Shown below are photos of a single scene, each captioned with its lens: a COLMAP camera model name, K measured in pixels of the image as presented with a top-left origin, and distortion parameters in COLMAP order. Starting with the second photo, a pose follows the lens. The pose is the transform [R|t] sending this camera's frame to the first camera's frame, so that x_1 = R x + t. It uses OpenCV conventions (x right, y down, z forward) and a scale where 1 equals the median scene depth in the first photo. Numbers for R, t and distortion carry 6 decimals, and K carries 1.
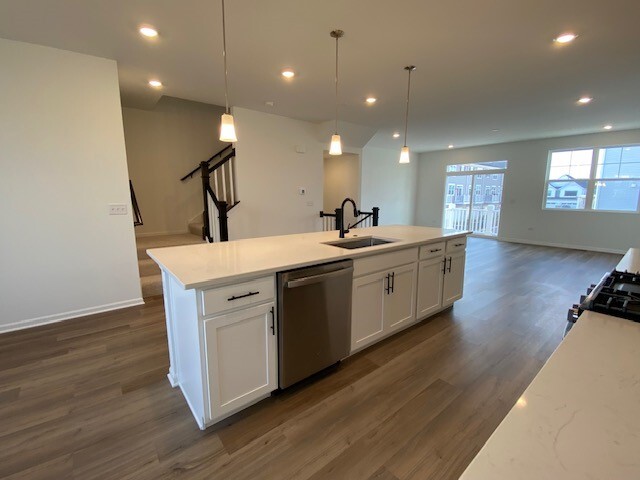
lens RADIAL K [[280.5, 0, 320.0], [0, 280.5, 240.0], [0, 0, 1]] dist [0.018695, -0.020692]
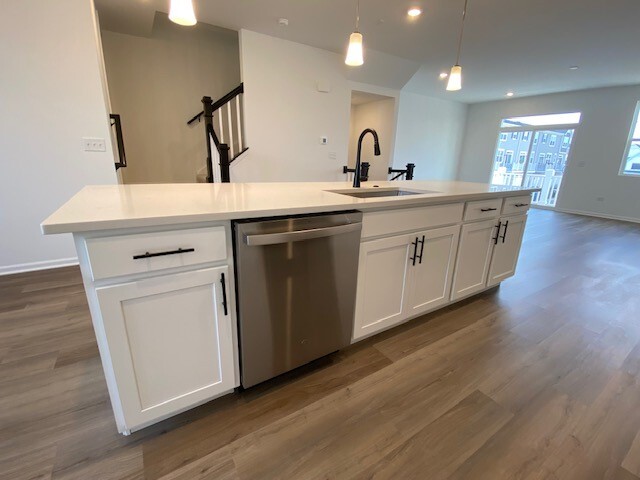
lens RADIAL K [[280.5, 0, 320.0], [0, 280.5, 240.0], [0, 0, 1]] dist [0.018695, -0.020692]
pose [[0.992909, 0.057272, -0.104167, 0.080128], [-0.044149, 0.991277, 0.124184, 0.051873], [0.110371, -0.118705, 0.986776, 0.285516]]
